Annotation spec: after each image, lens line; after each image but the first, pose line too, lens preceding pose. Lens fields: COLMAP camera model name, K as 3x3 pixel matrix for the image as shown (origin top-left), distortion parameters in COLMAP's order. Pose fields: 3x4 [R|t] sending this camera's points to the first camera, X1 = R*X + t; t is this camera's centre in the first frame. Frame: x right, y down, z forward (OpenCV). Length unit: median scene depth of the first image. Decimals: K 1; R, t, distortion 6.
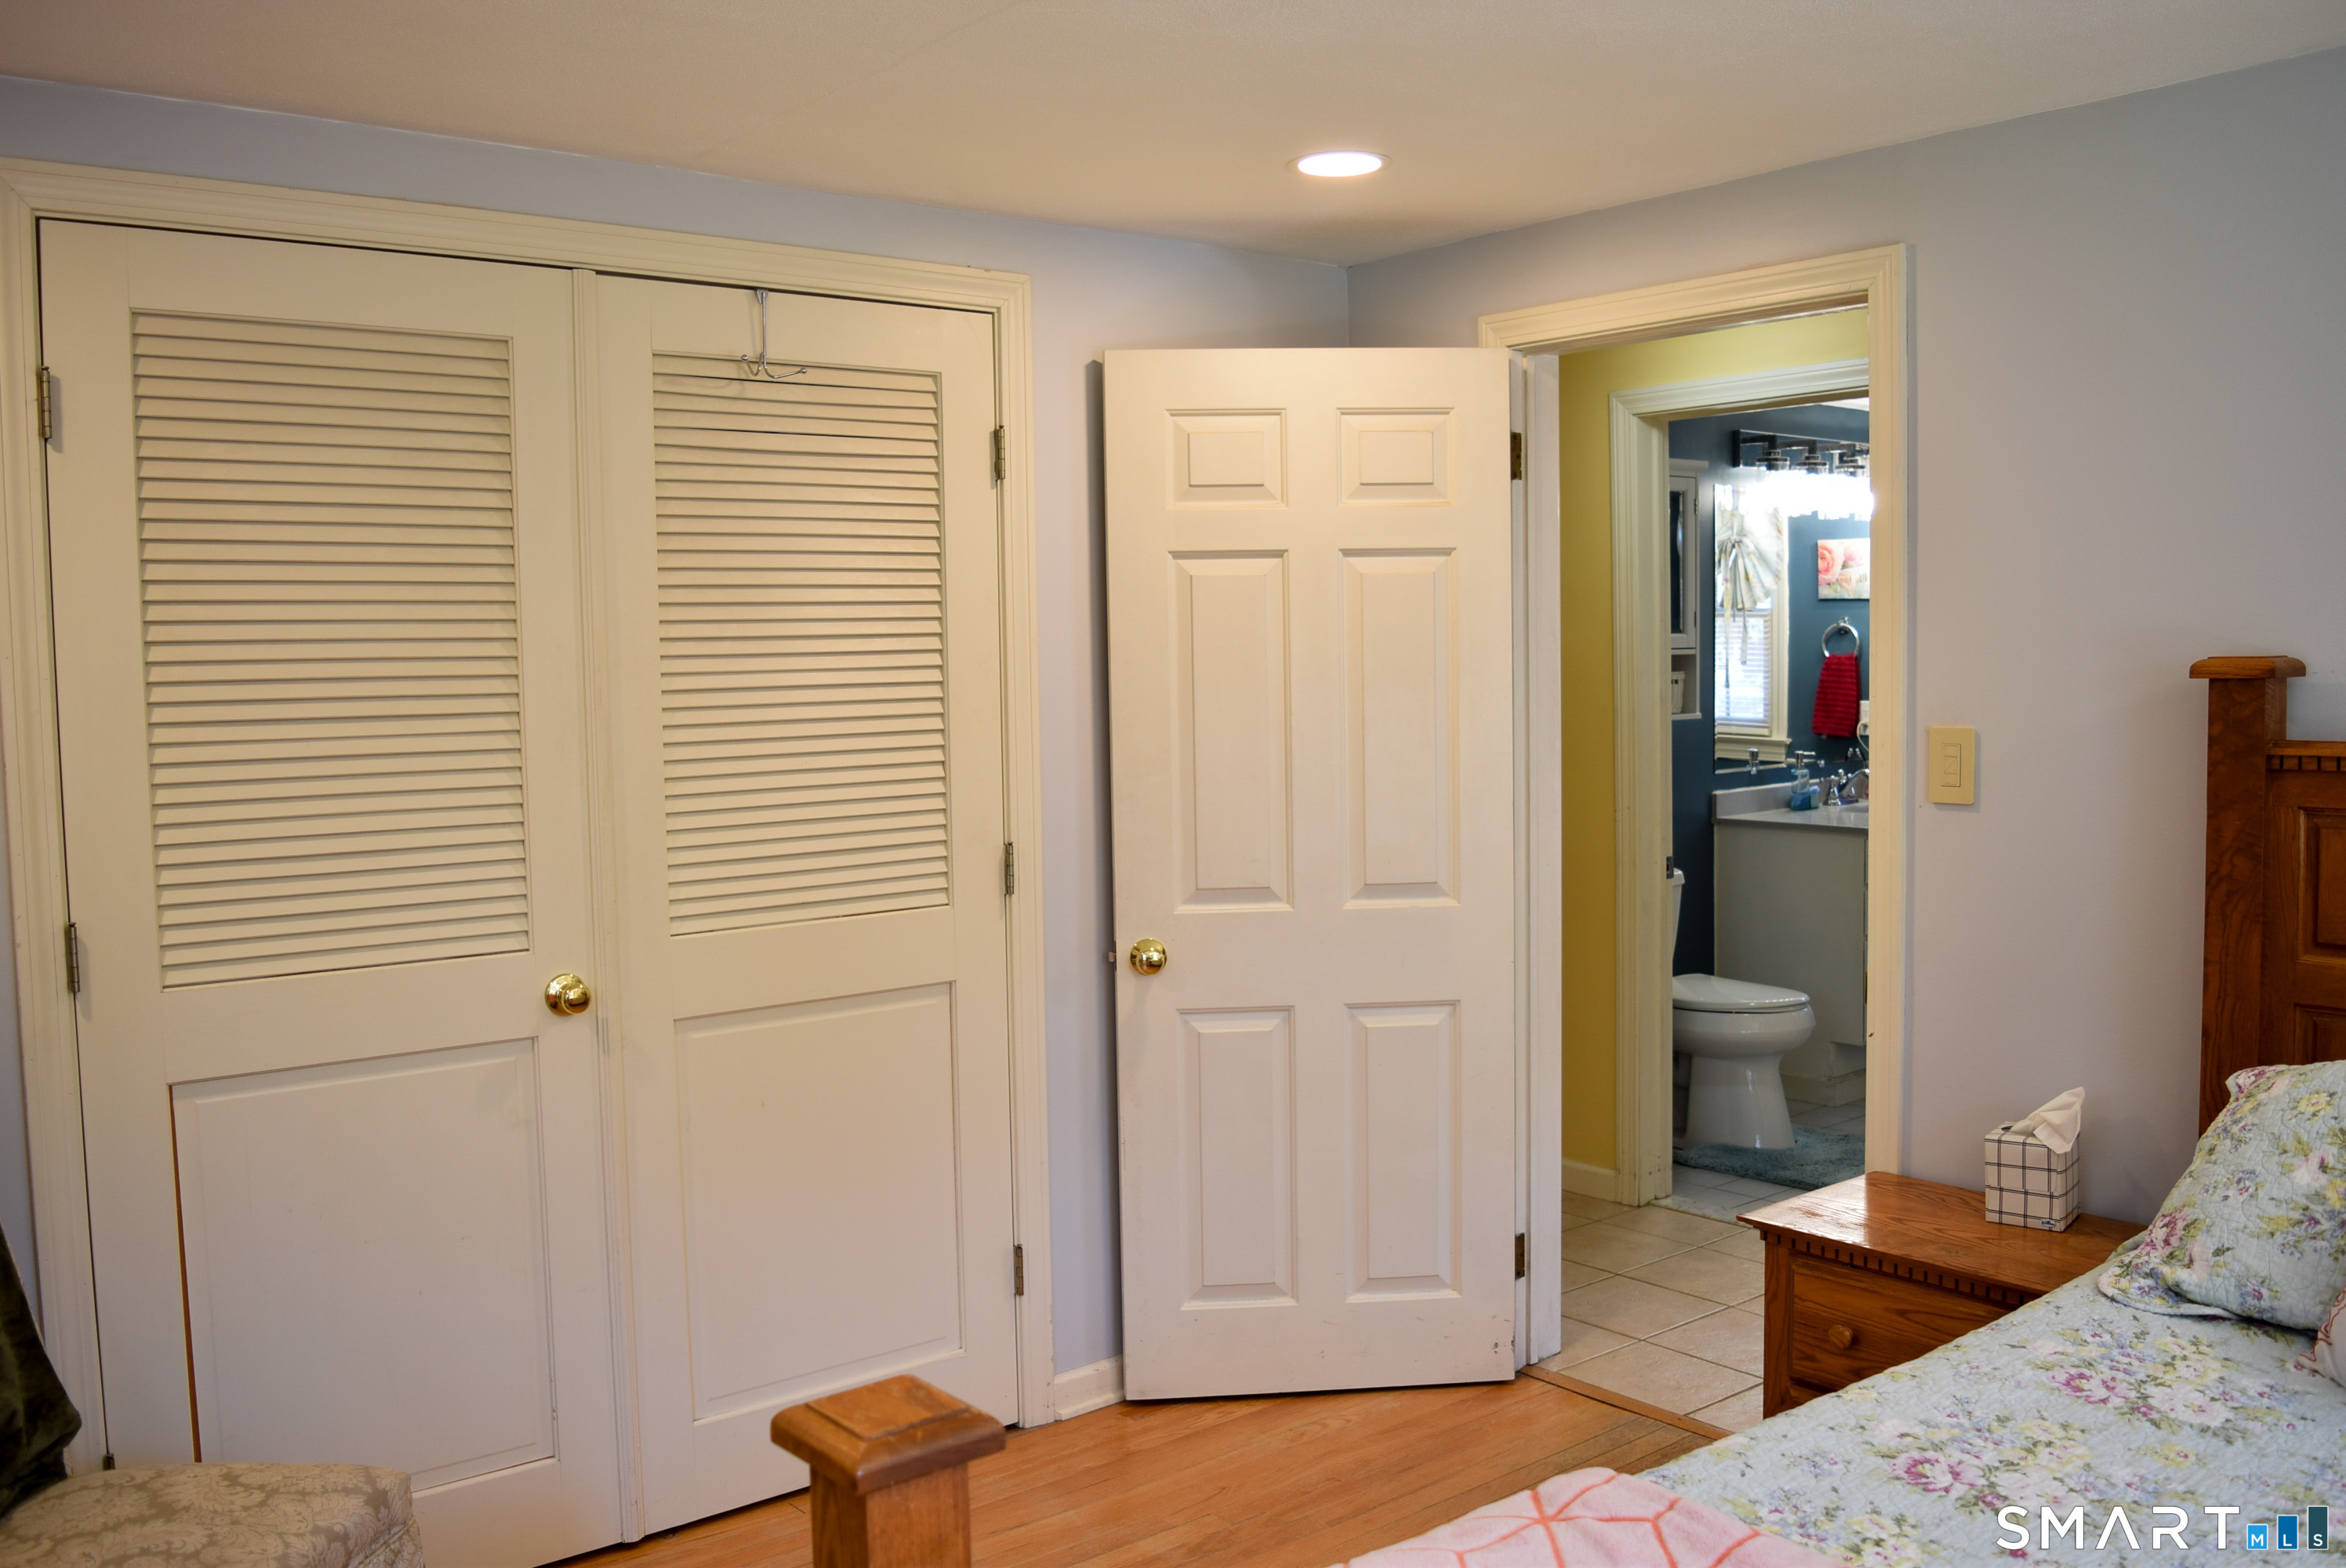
lens RADIAL K [[1971.5, 0, 1173.0], [0, 1971.5, 784.0], [0, 0, 1]] dist [-0.089951, 0.005351]
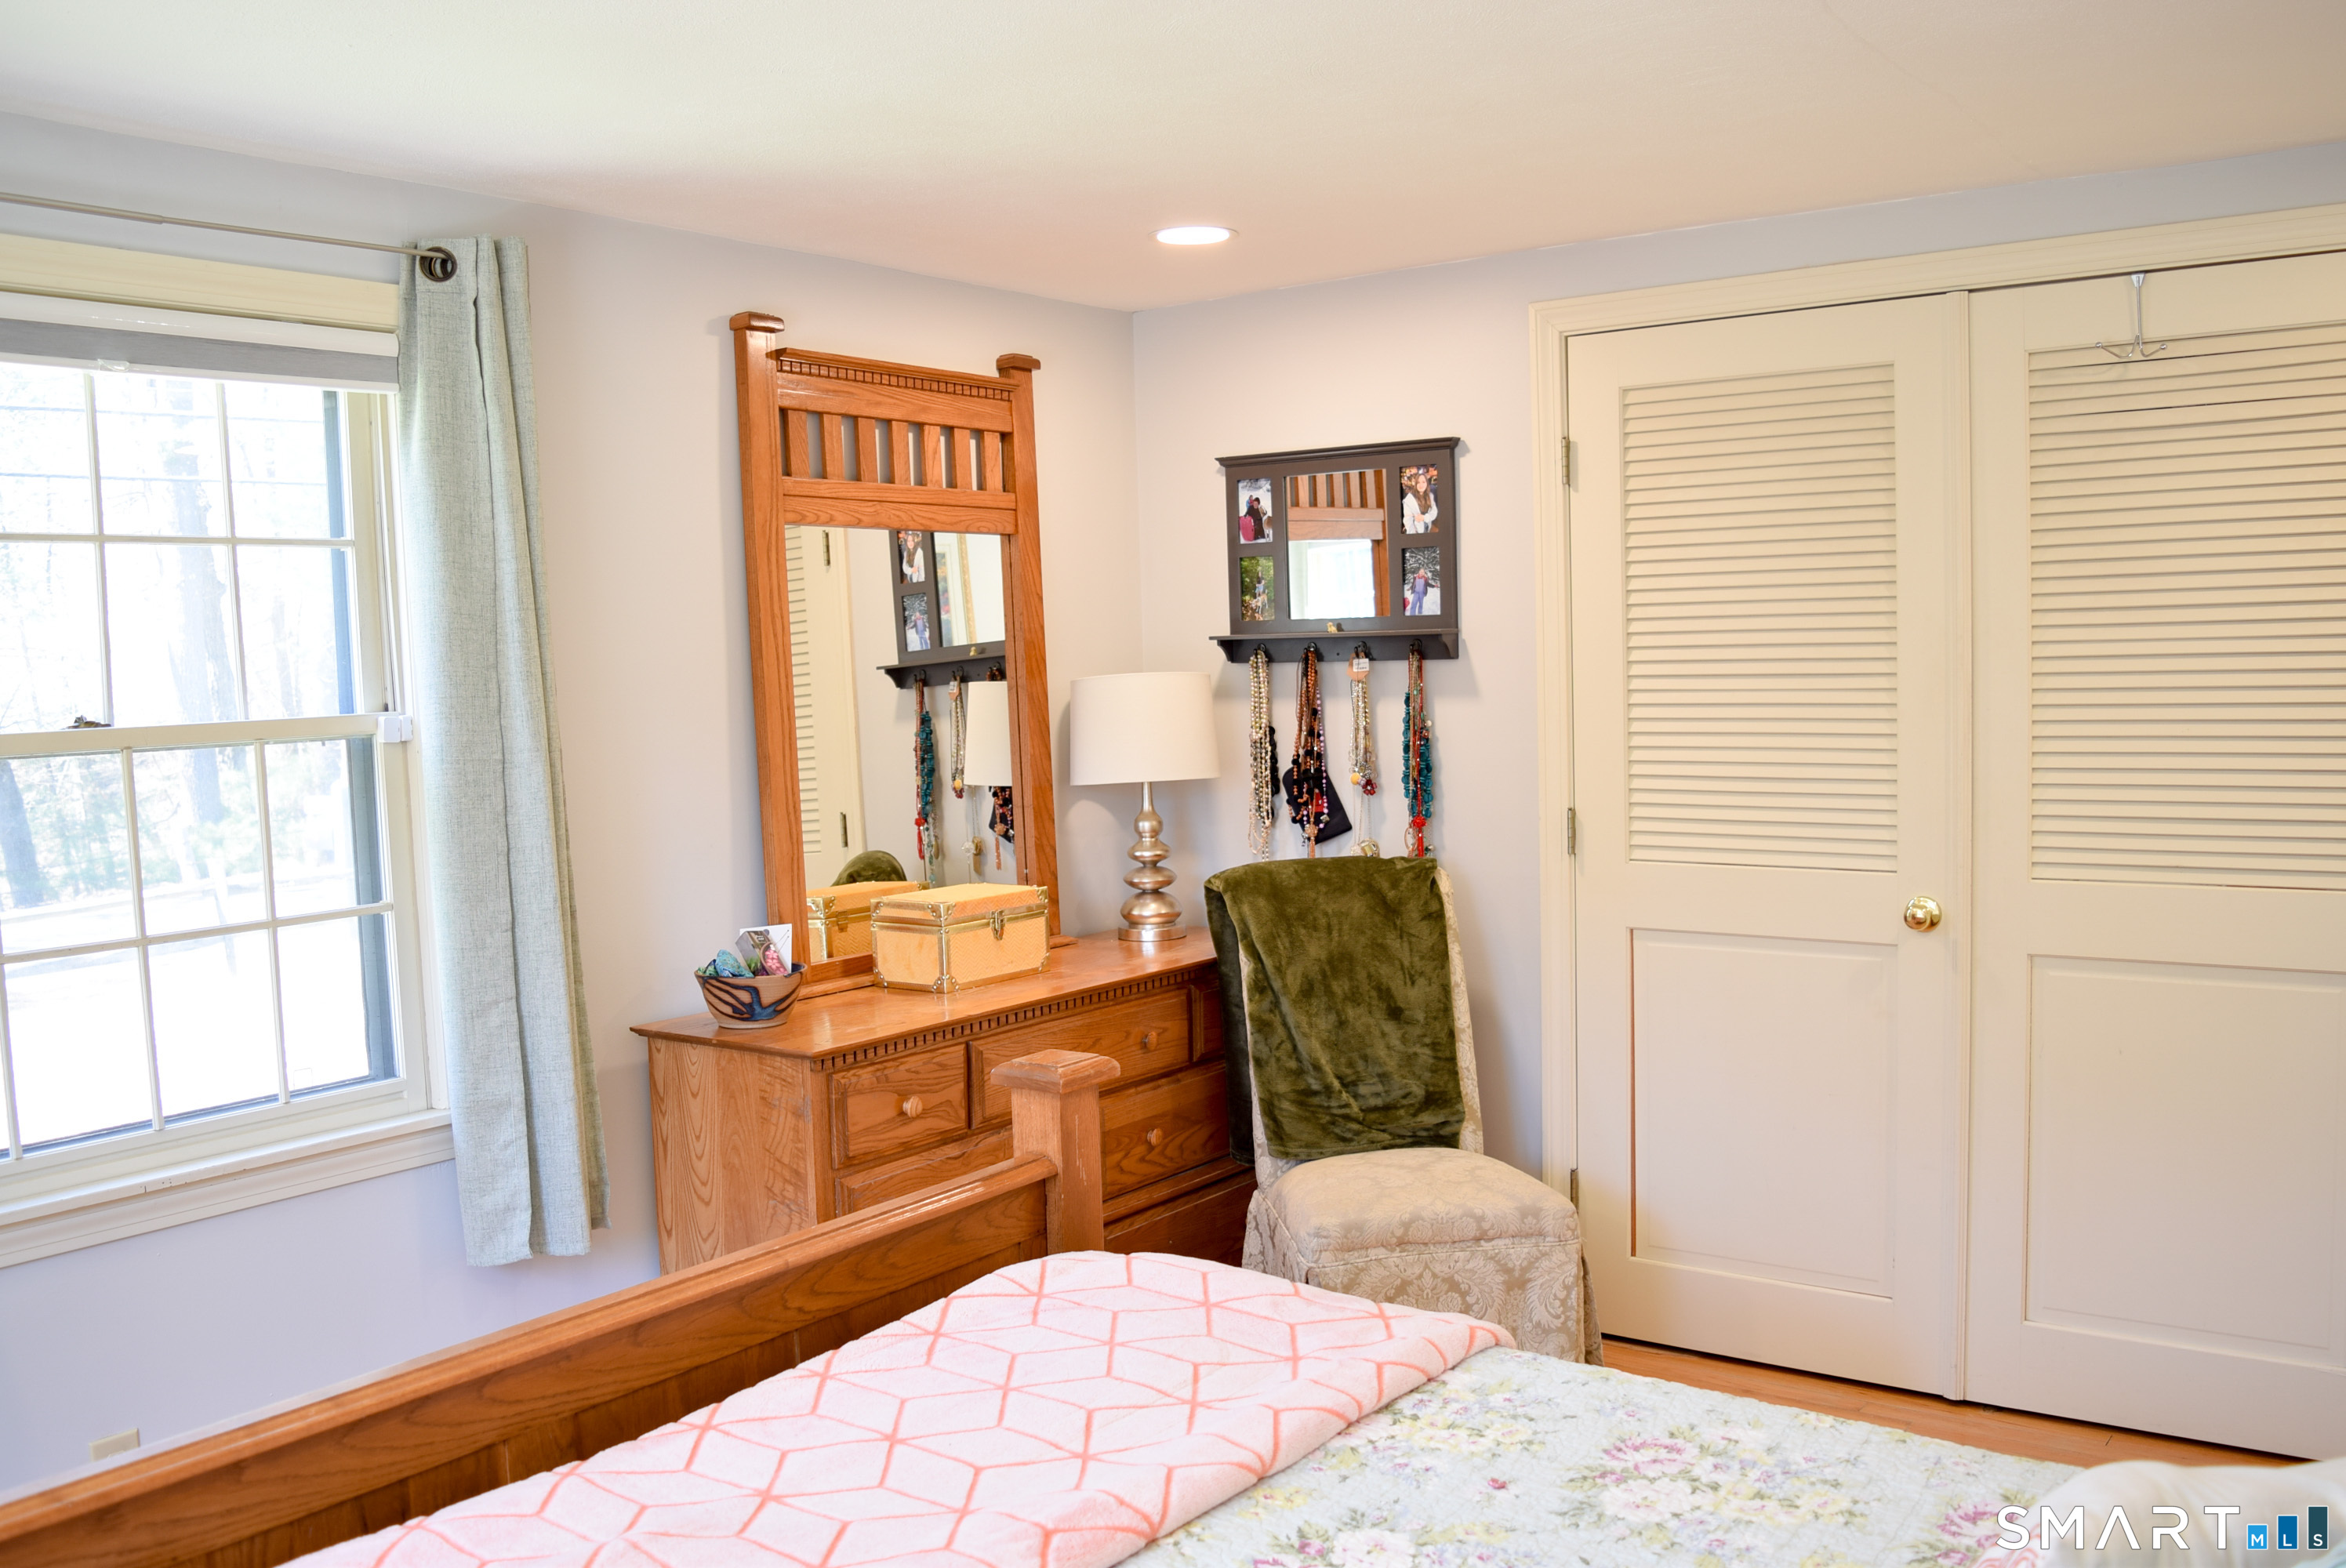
lens RADIAL K [[1971.5, 0, 1173.0], [0, 1971.5, 784.0], [0, 0, 1]] dist [-0.089951, 0.005351]
pose [[0.251667, 0.073737, -0.965001, 0.816030], [-0.041386, 0.997001, 0.065389, -0.033102], [0.966929, 0.023481, 0.253964, 0.304575]]
